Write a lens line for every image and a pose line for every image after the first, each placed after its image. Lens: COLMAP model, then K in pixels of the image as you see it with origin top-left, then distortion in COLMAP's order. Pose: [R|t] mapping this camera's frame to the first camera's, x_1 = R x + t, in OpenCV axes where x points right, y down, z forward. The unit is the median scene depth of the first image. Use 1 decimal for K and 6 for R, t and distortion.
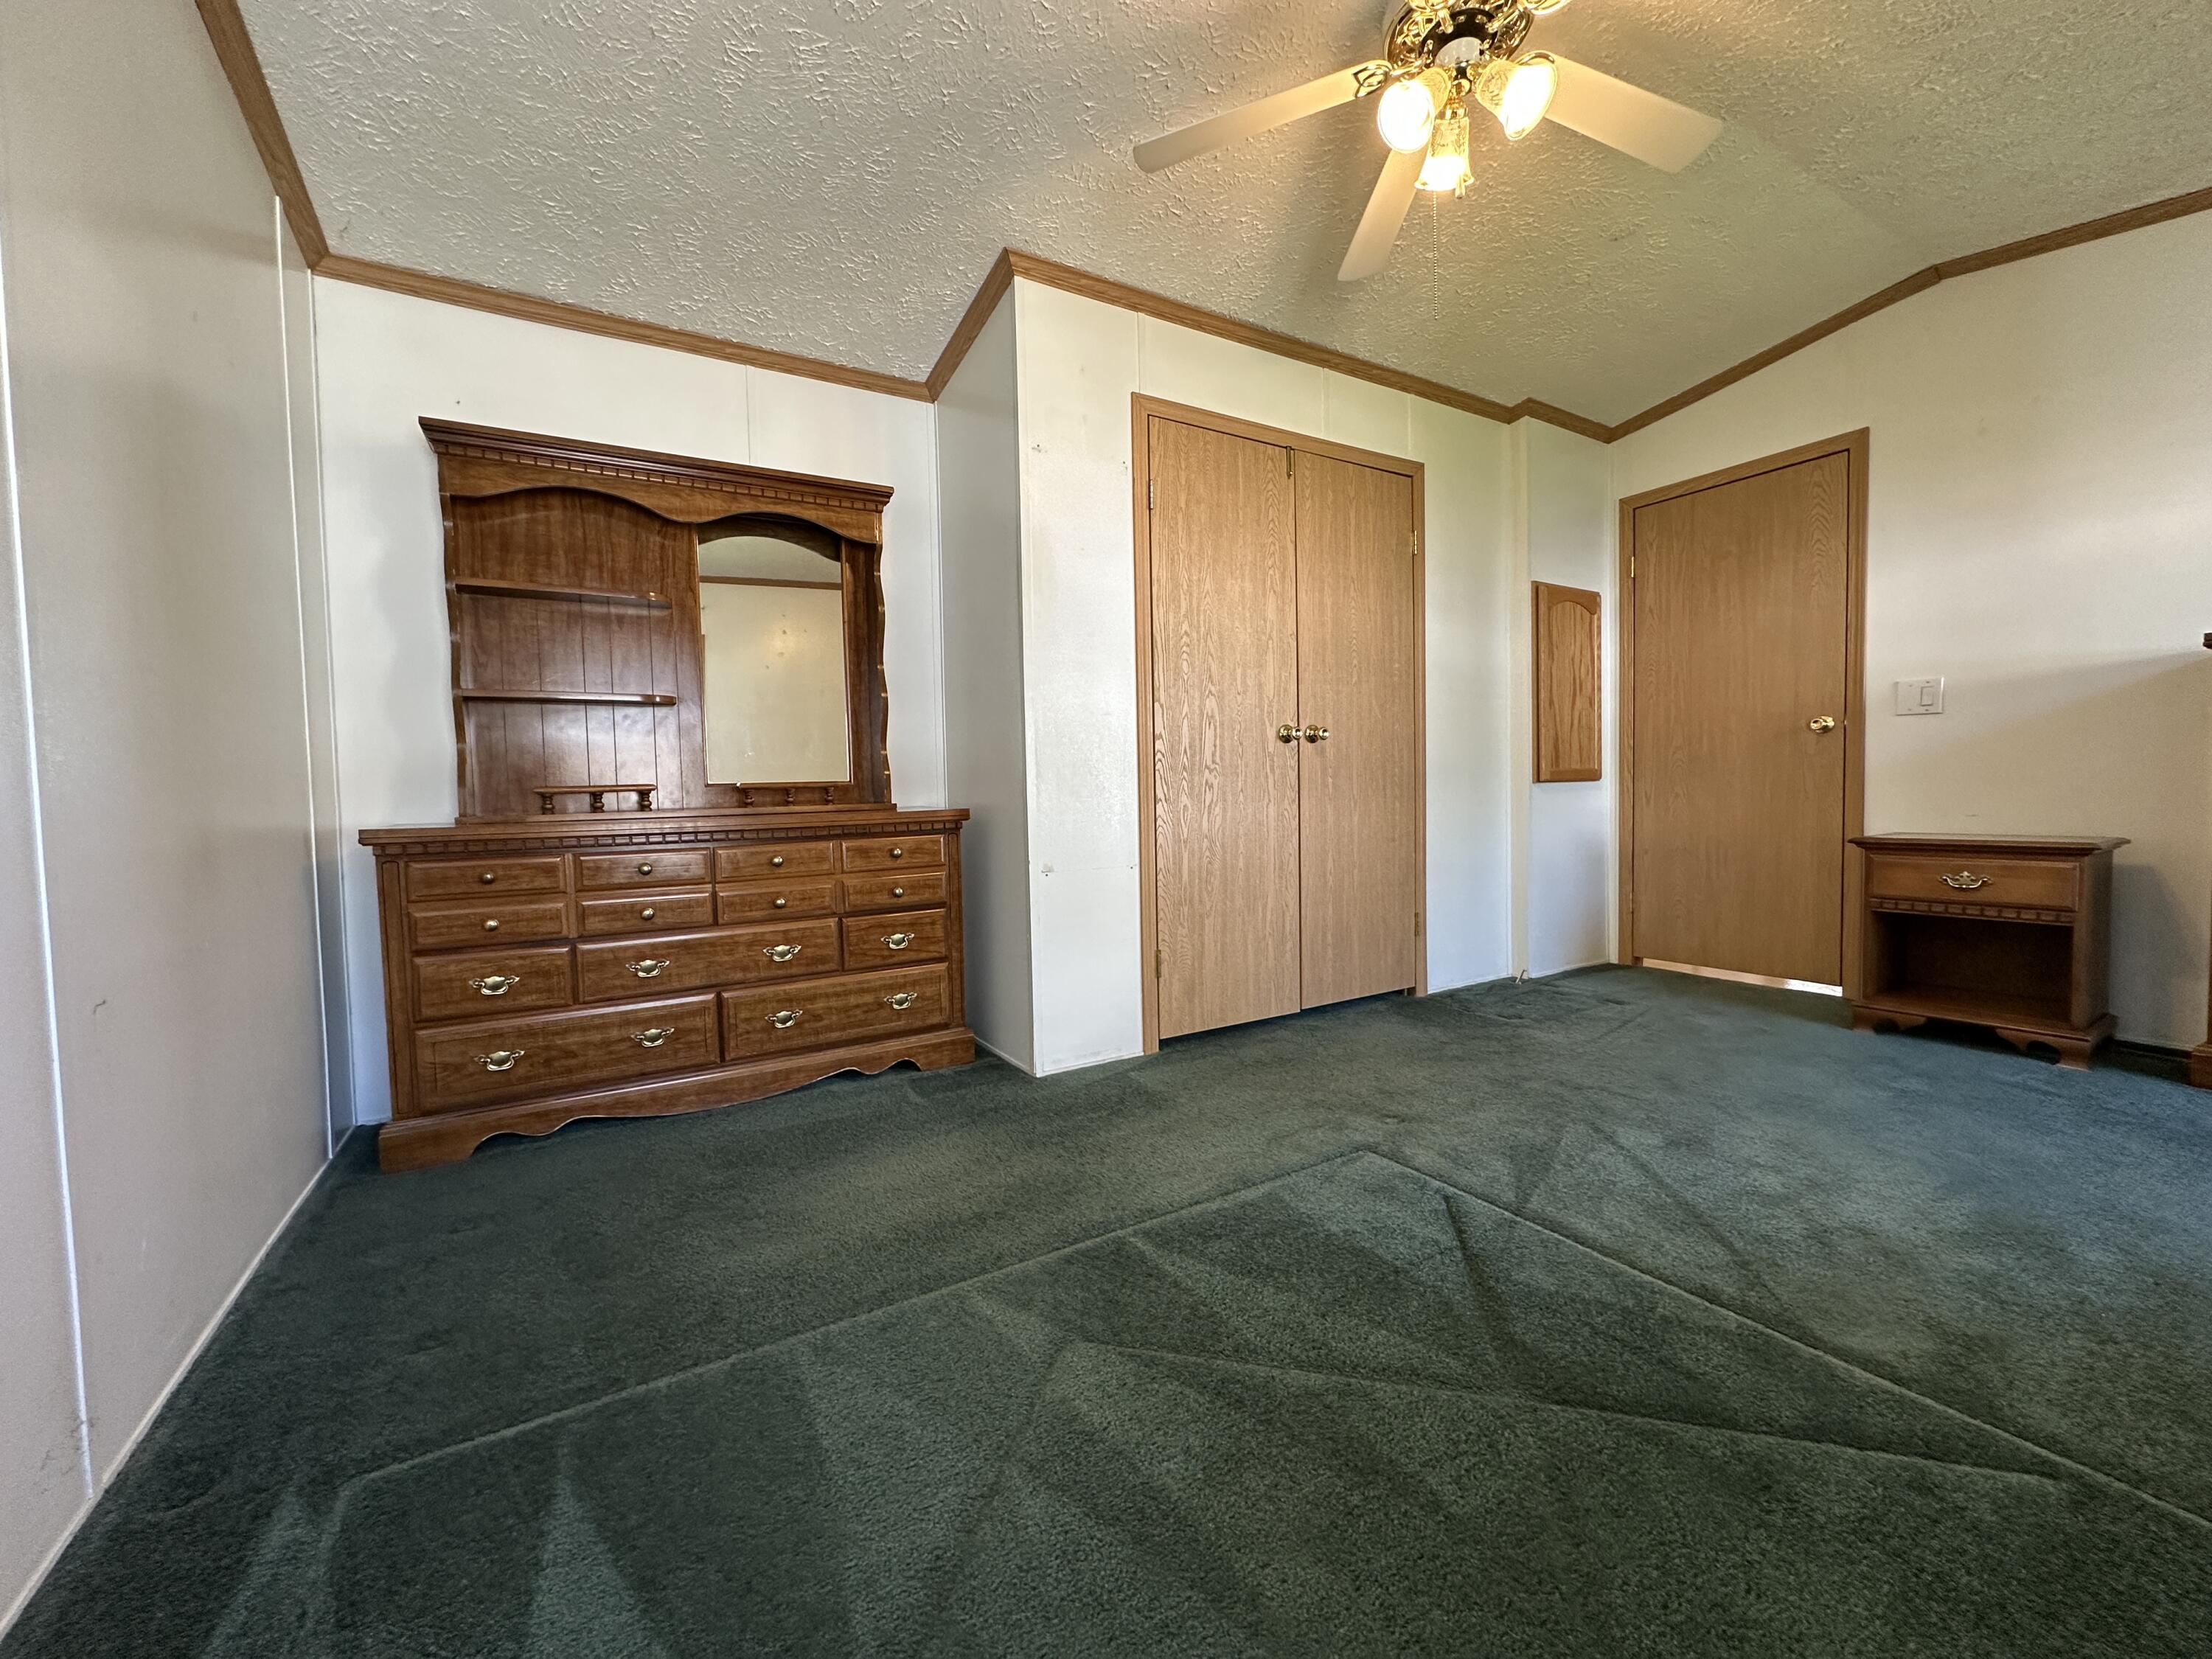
lens RADIAL K [[883.4, 0, 1107.9], [0, 883.4, 826.7], [0, 0, 1]] dist [-0.002481, 0.000164]
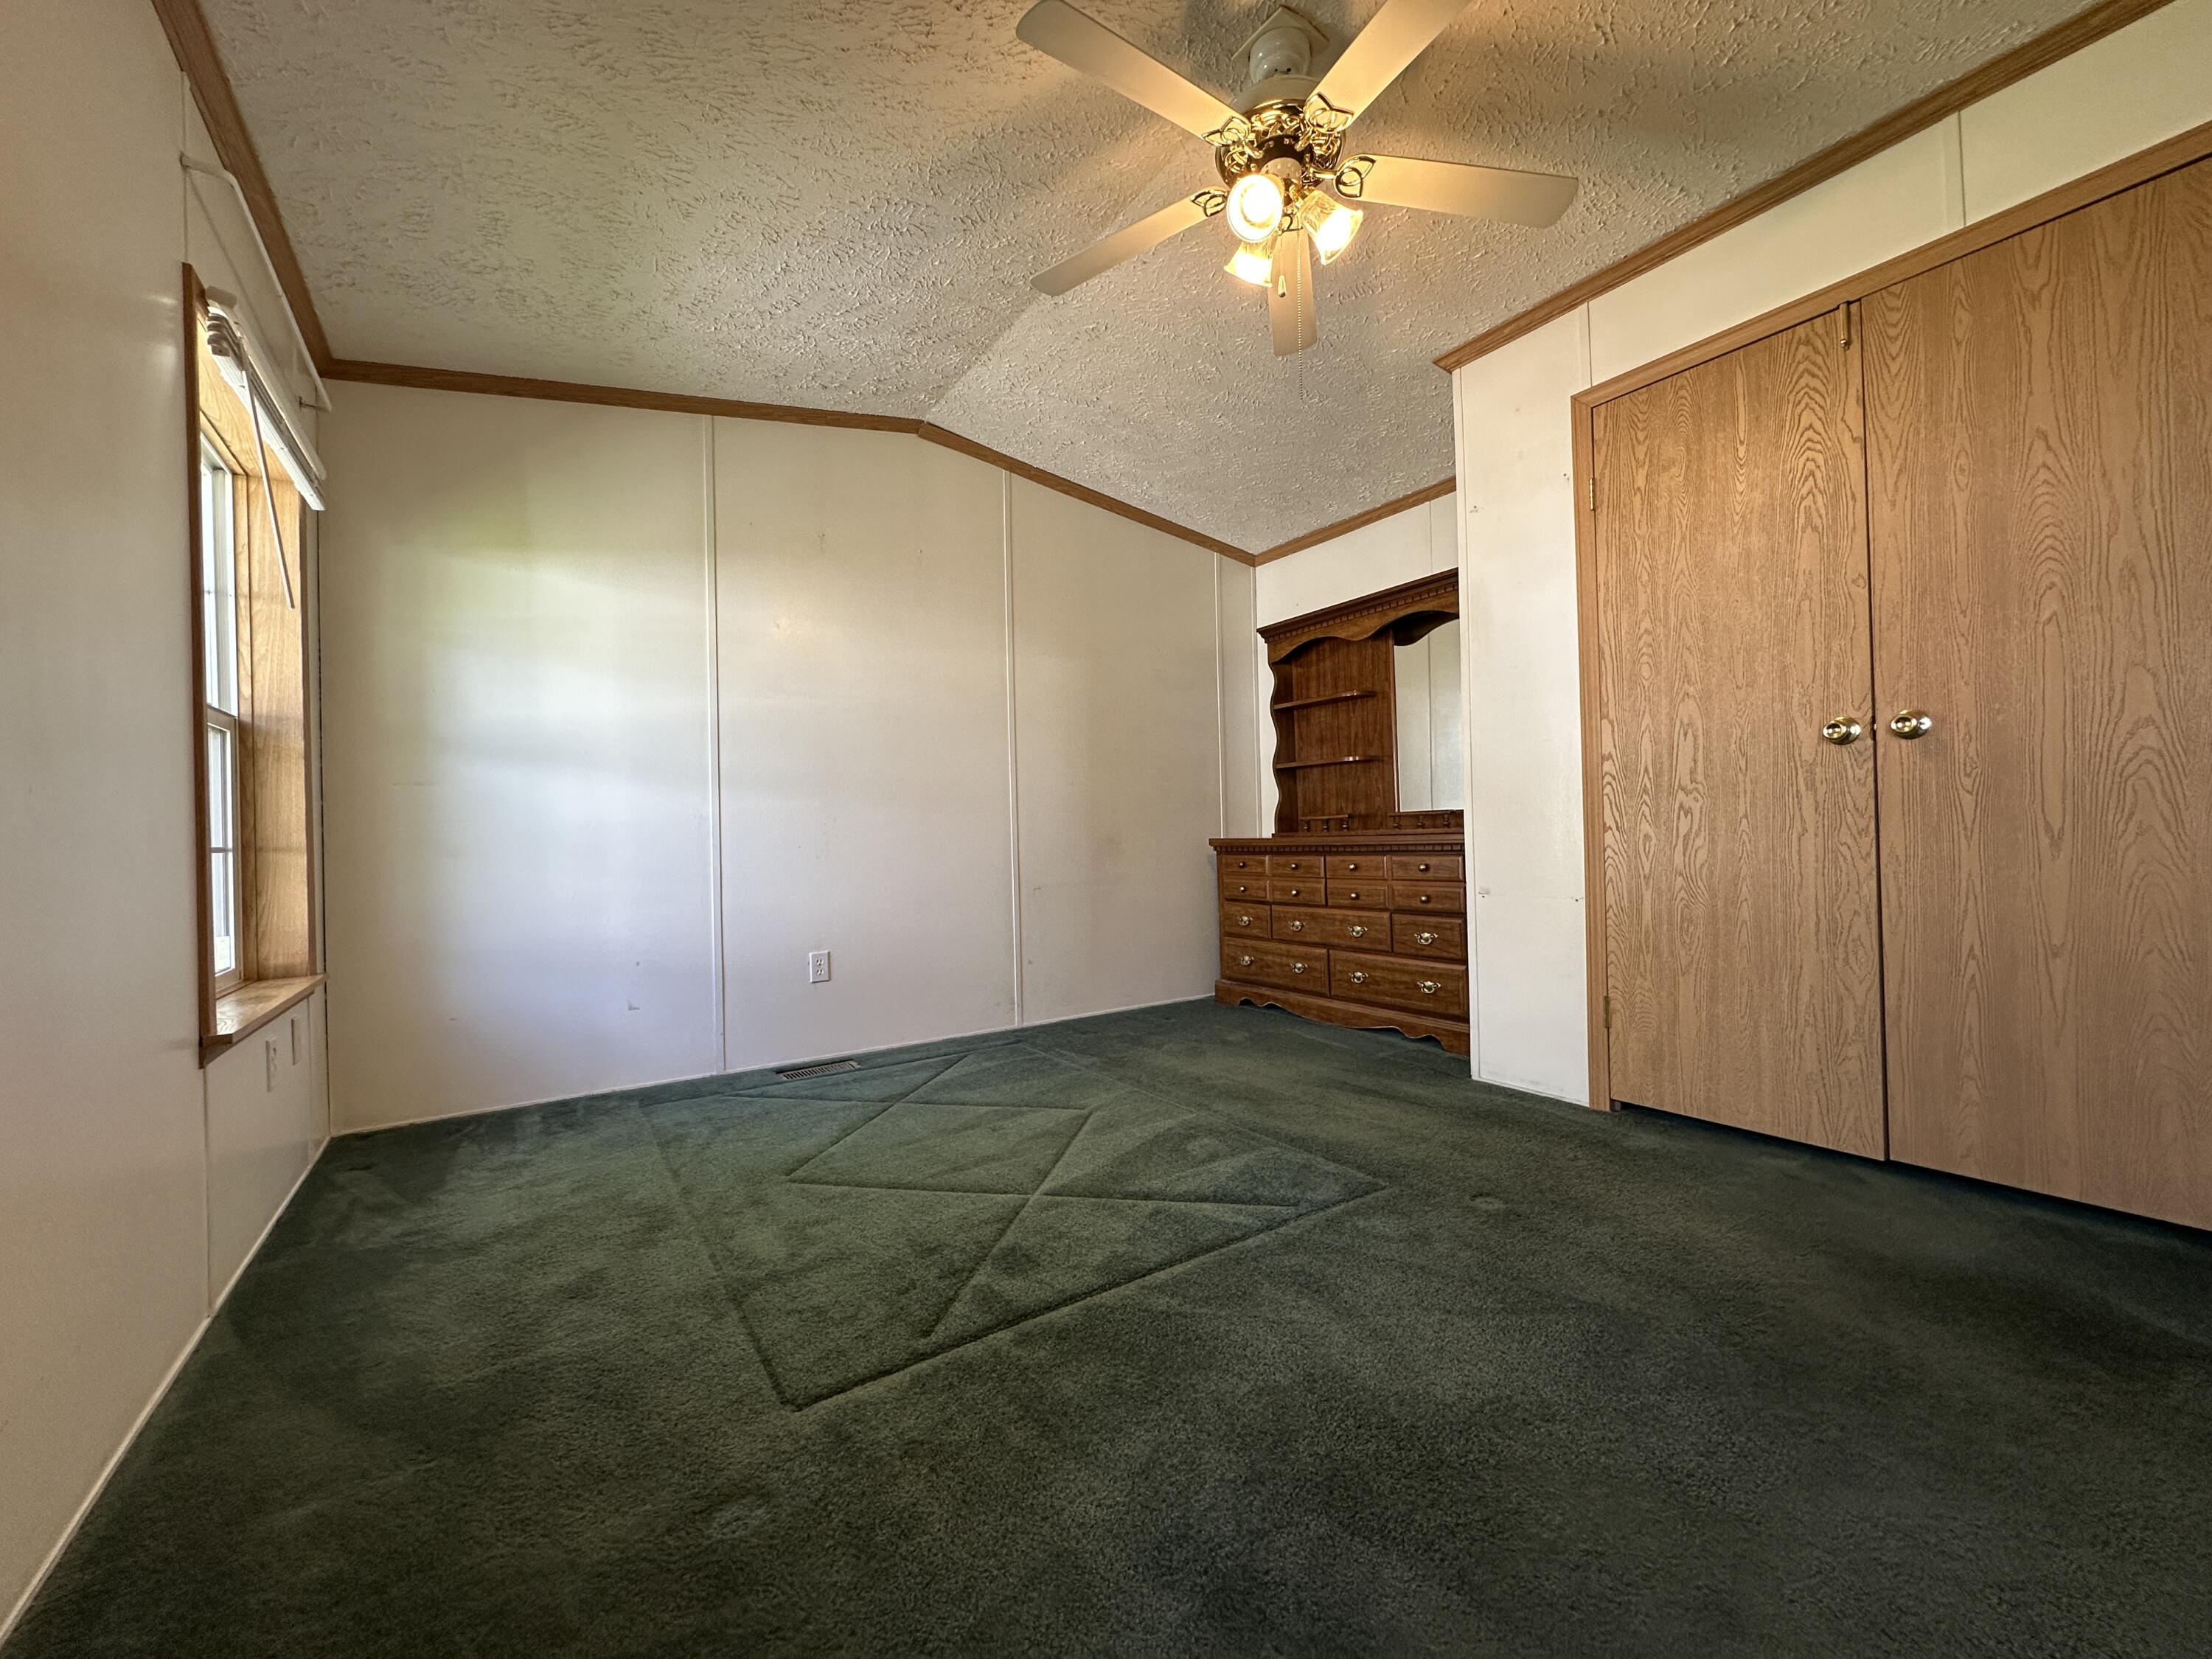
lens RADIAL K [[883.4, 0, 1107.9], [0, 883.4, 826.7], [0, 0, 1]] dist [-0.002481, 0.000164]
pose [[0.054281, 0.013217, -0.998438, 0.910692], [-0.018788, 0.999749, 0.012212, -0.032845], [0.998349, 0.018096, 0.054516, 0.443626]]
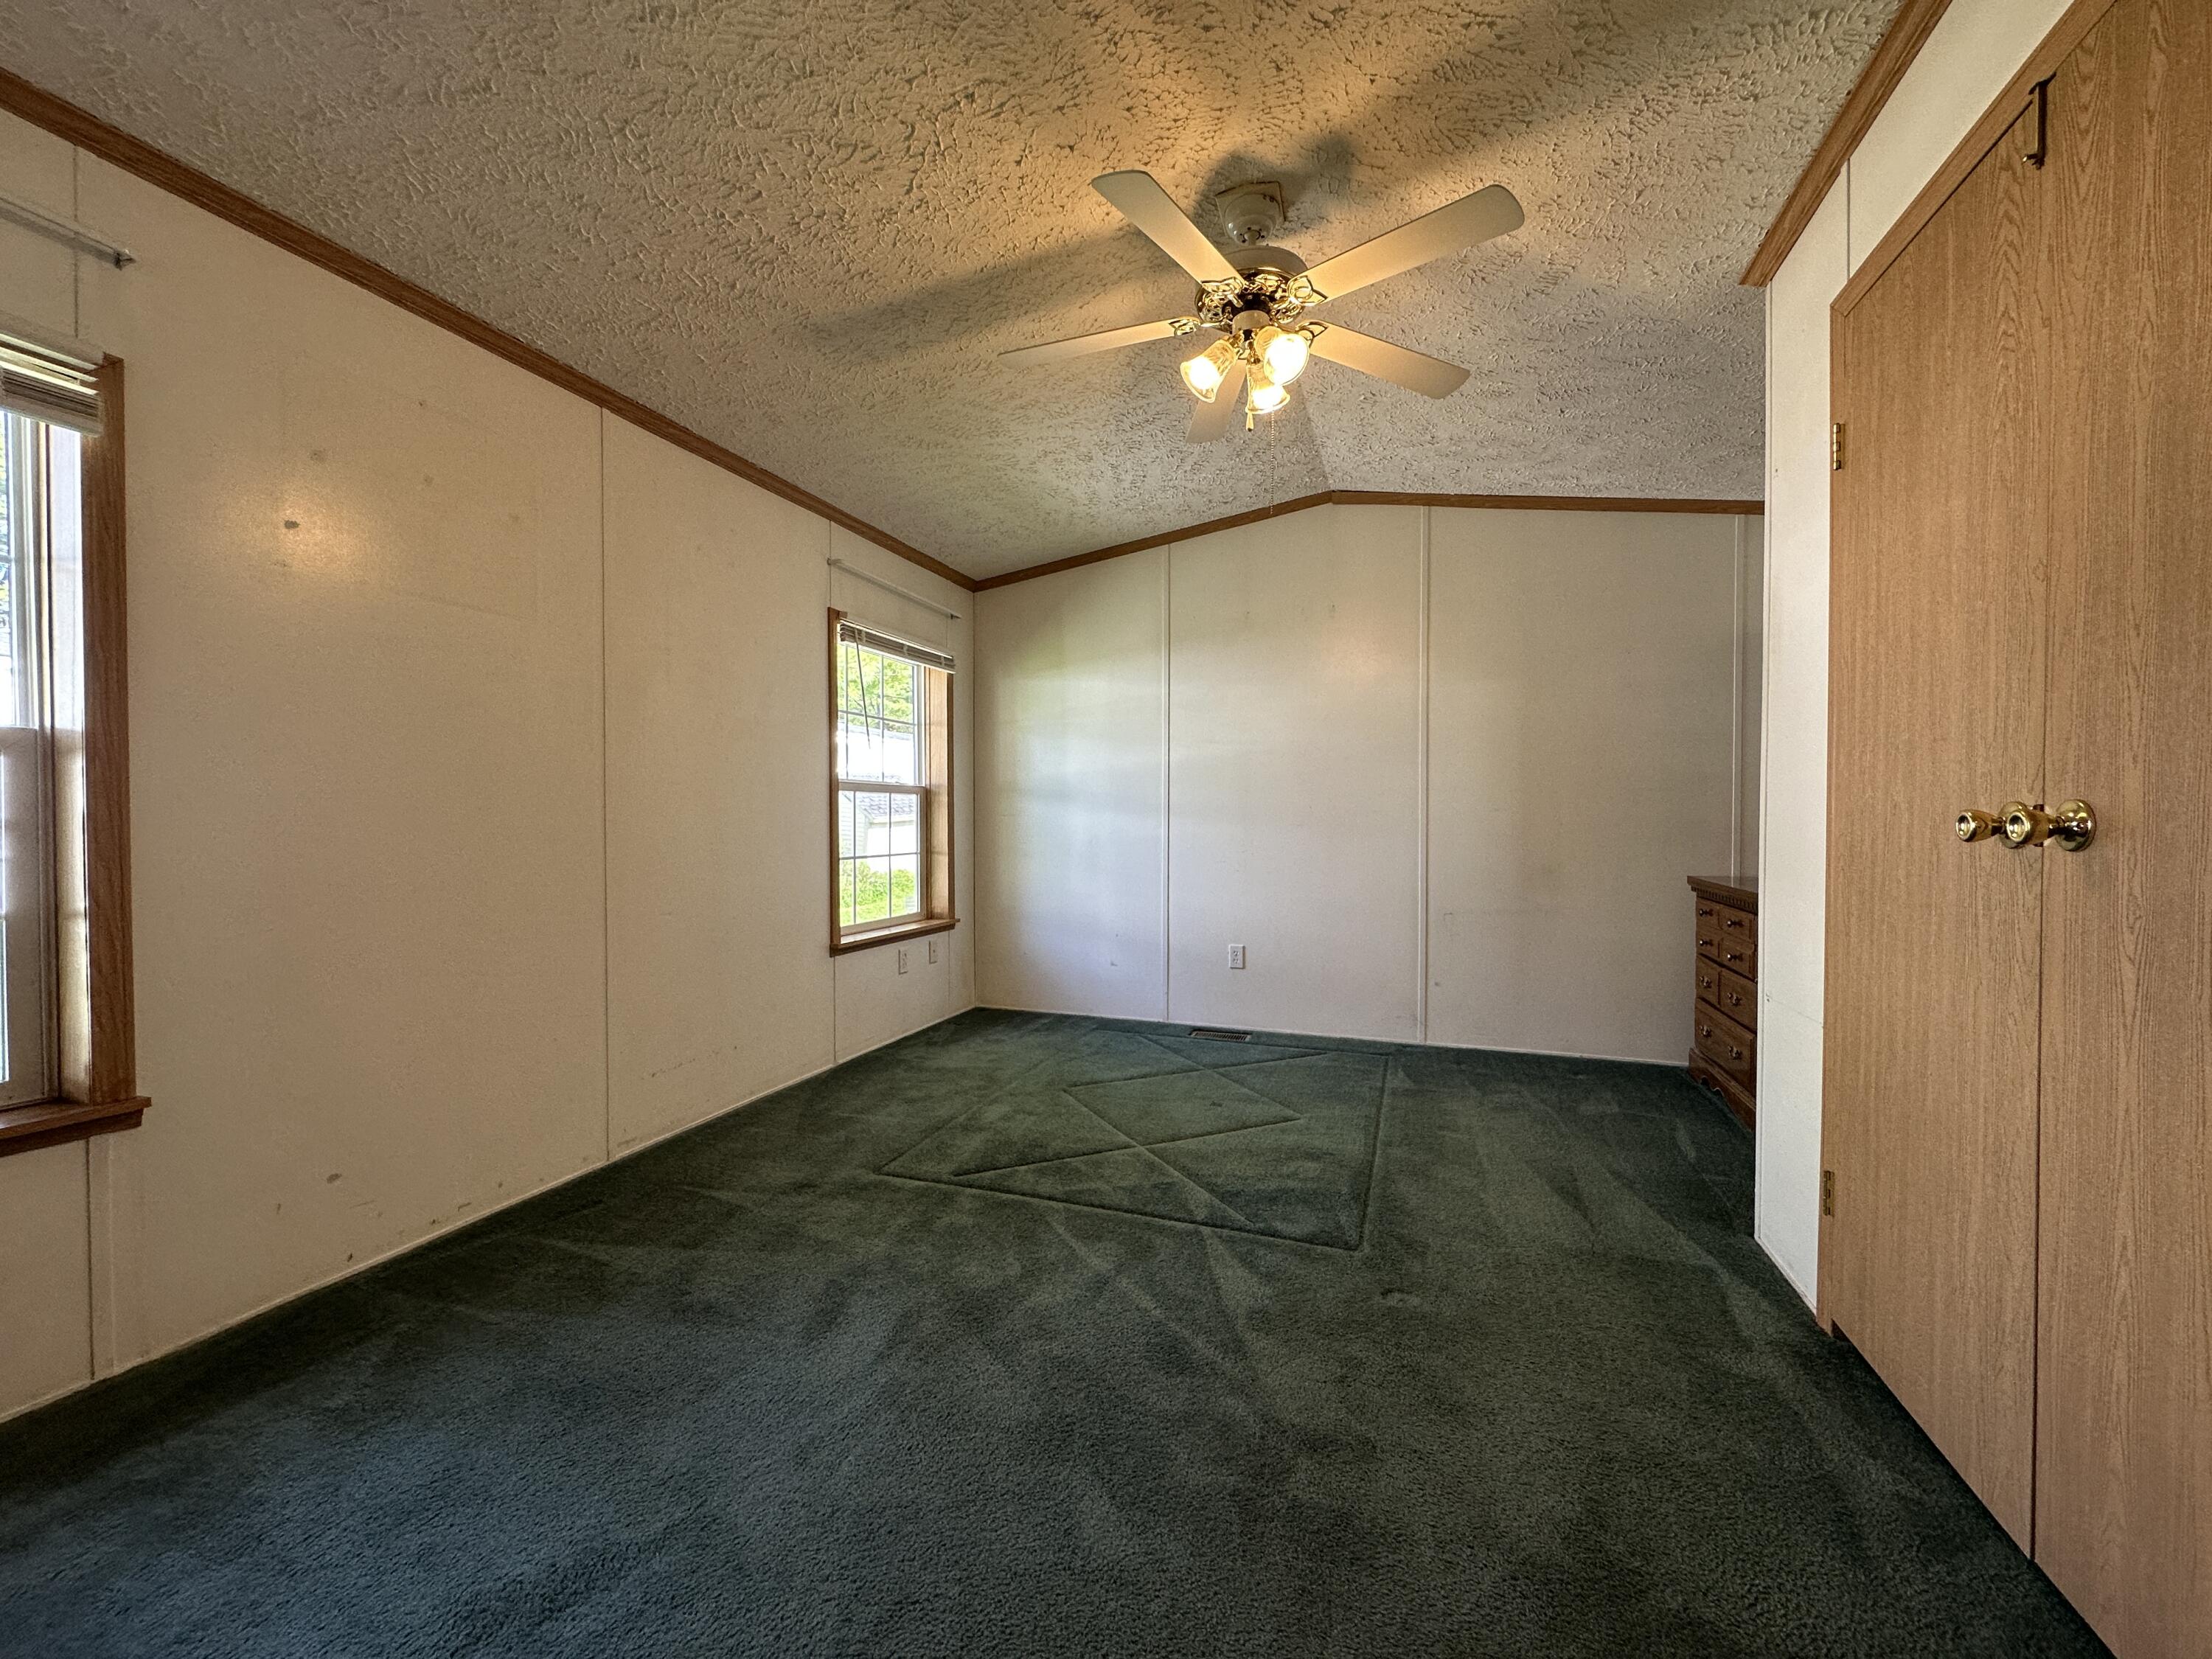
lens RADIAL K [[883.4, 0, 1107.9], [0, 883.4, 826.7], [0, 0, 1]] dist [-0.002481, 0.000164]
pose [[-0.770831, 0.031876, -0.636241, 0.832399], [-0.010038, 0.998016, 0.062163, -0.135742], [0.636960, 0.054304, -0.768982, 1.132779]]
